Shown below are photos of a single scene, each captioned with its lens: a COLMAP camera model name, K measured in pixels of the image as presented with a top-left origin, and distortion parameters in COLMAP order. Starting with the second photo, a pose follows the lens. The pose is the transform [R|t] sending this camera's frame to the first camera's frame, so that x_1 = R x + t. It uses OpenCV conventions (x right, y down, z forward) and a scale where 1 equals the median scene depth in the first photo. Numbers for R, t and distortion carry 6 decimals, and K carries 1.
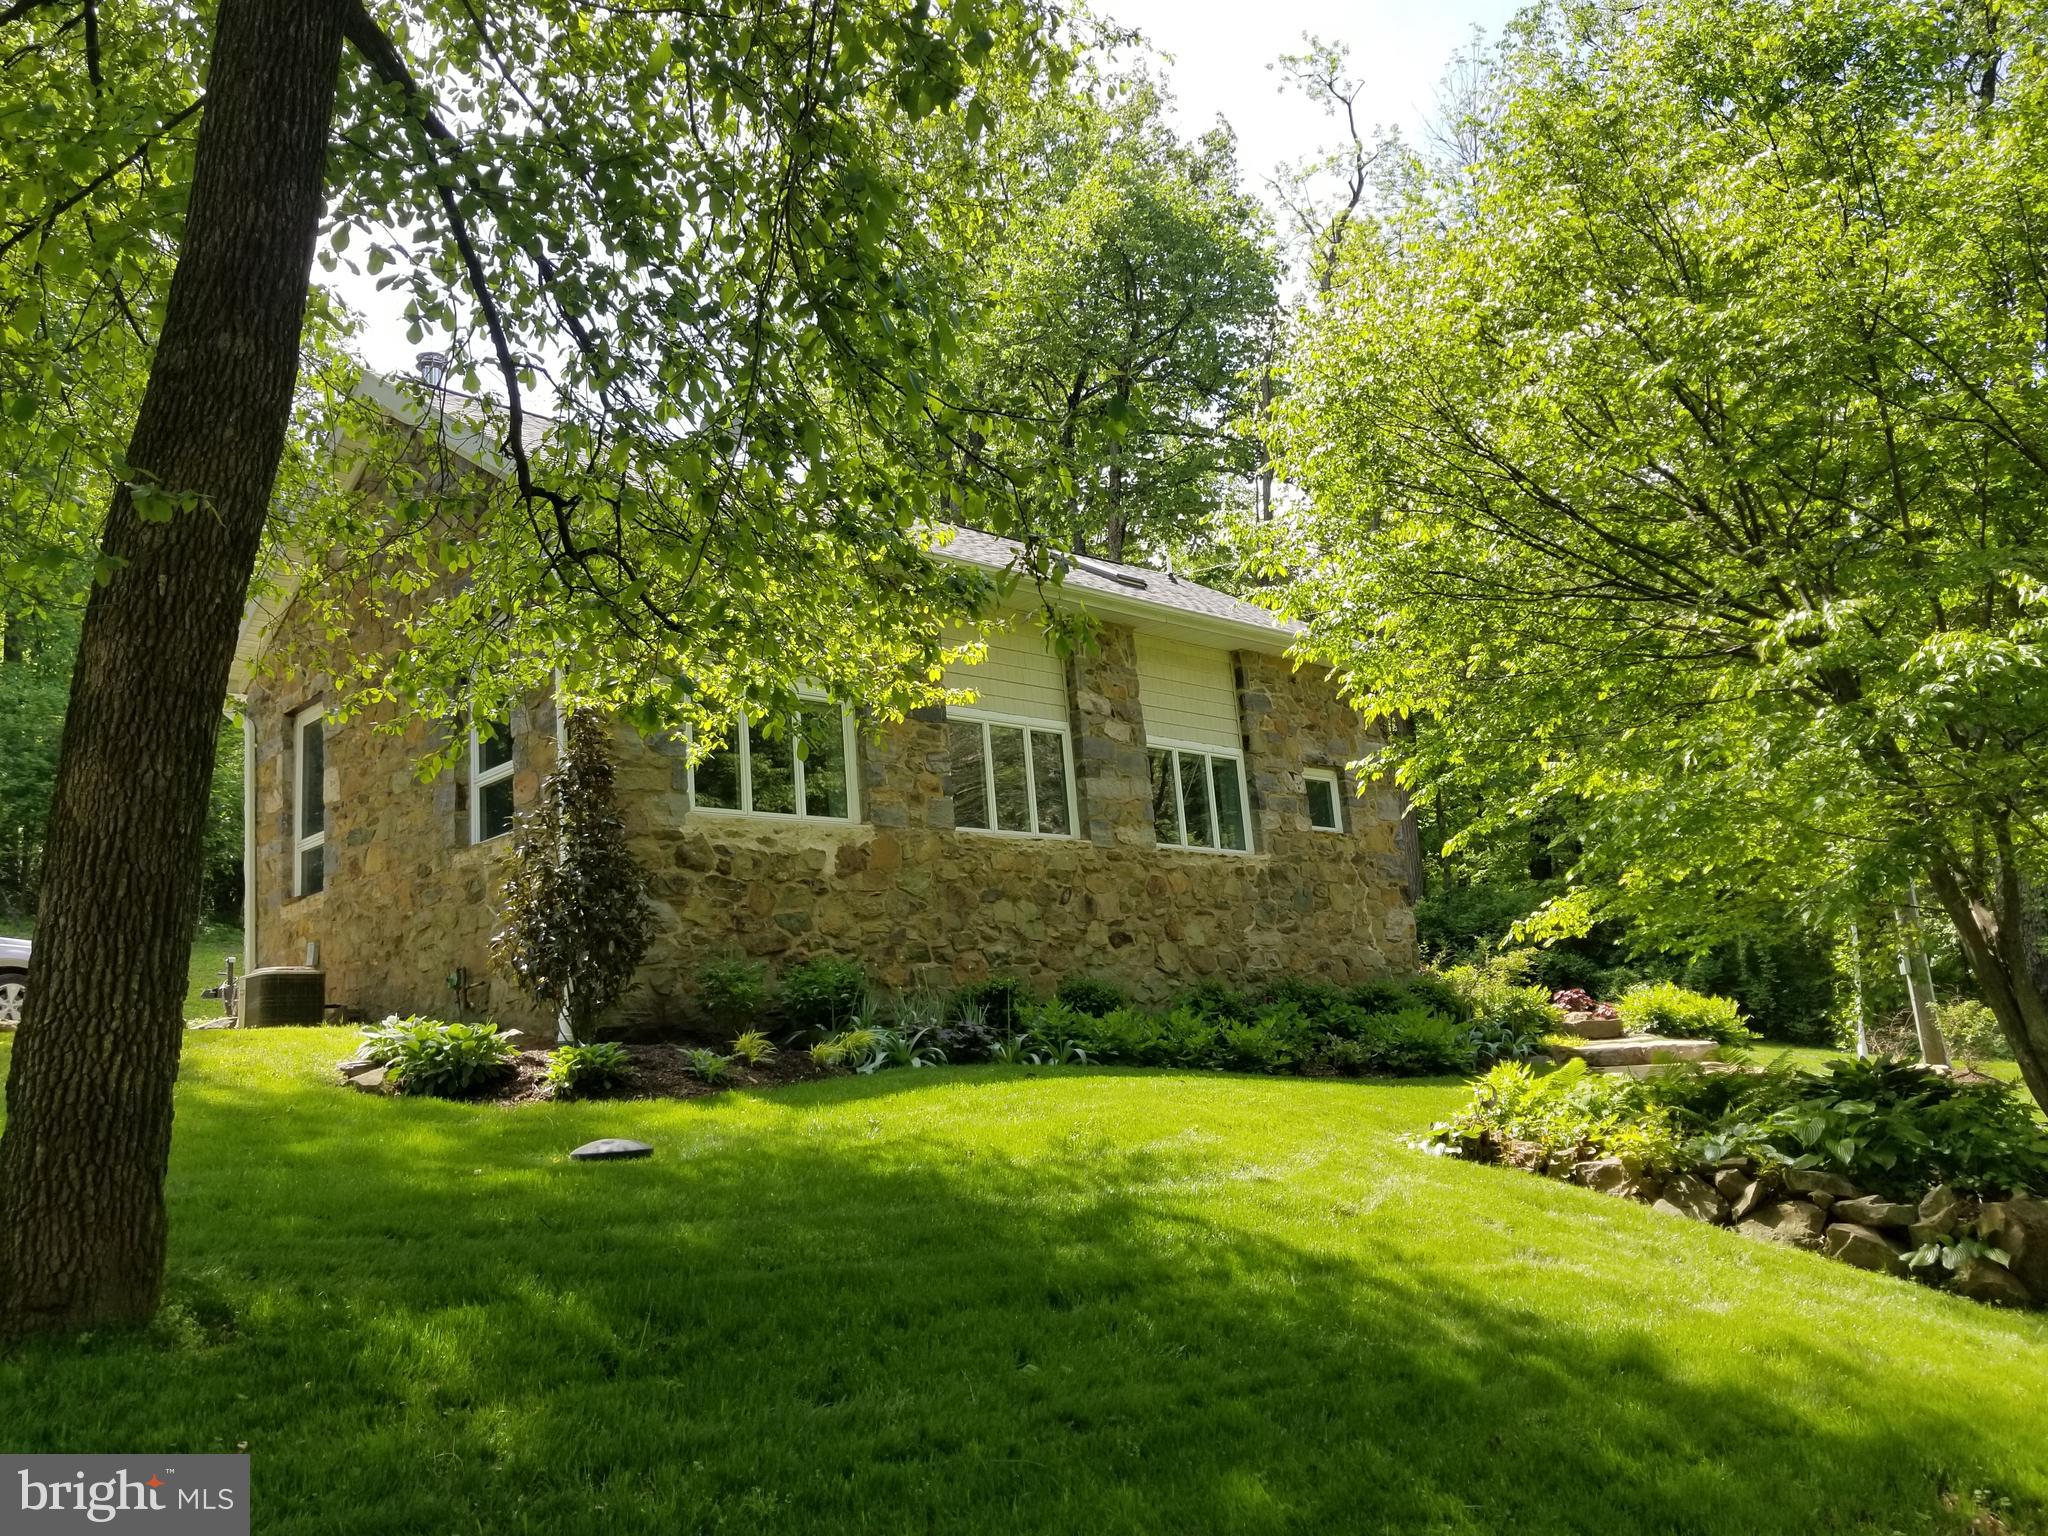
lens RADIAL K [[1569.1, 0, 1024.1], [0, 1569.1, 769.4], [0, 0, 1]] dist [-0.004126, -0.001496]
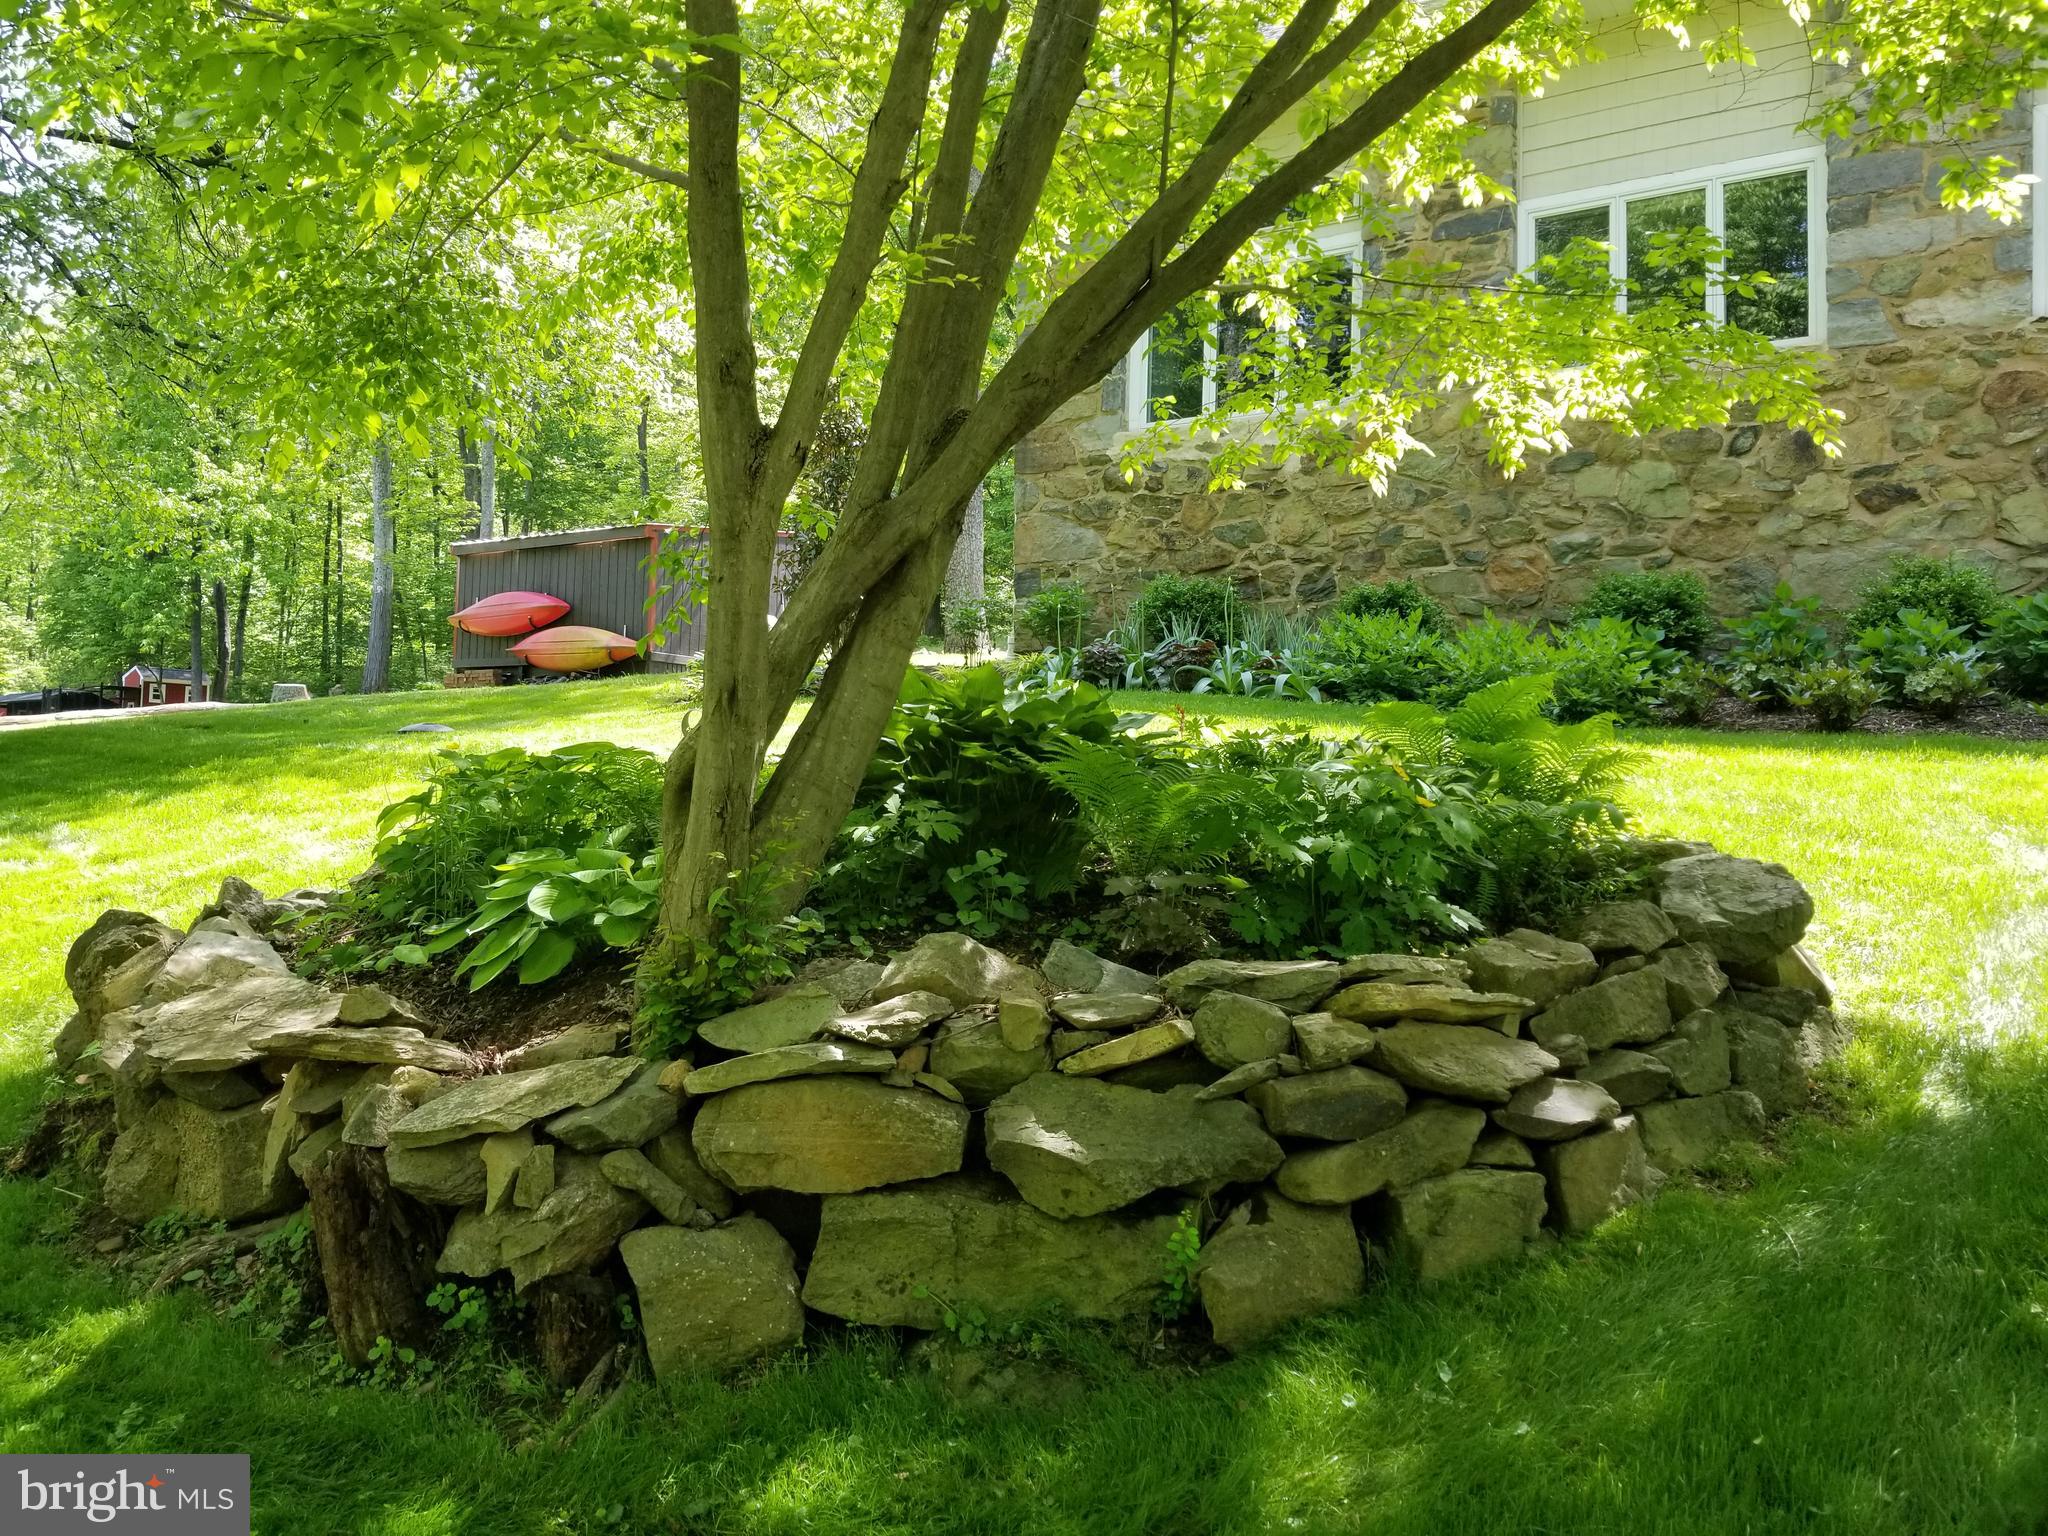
lens RADIAL K [[1569.1, 0, 1024.2], [0, 1569.1, 766.8], [0, 0, 1]] dist [-0.004126, -0.001496]
pose [[0.228155, 0.084023, -0.969993, 0.634212], [0.177353, 0.976014, 0.126261, 0.083445], [0.957336, -0.200838, 0.207781, 0.605669]]
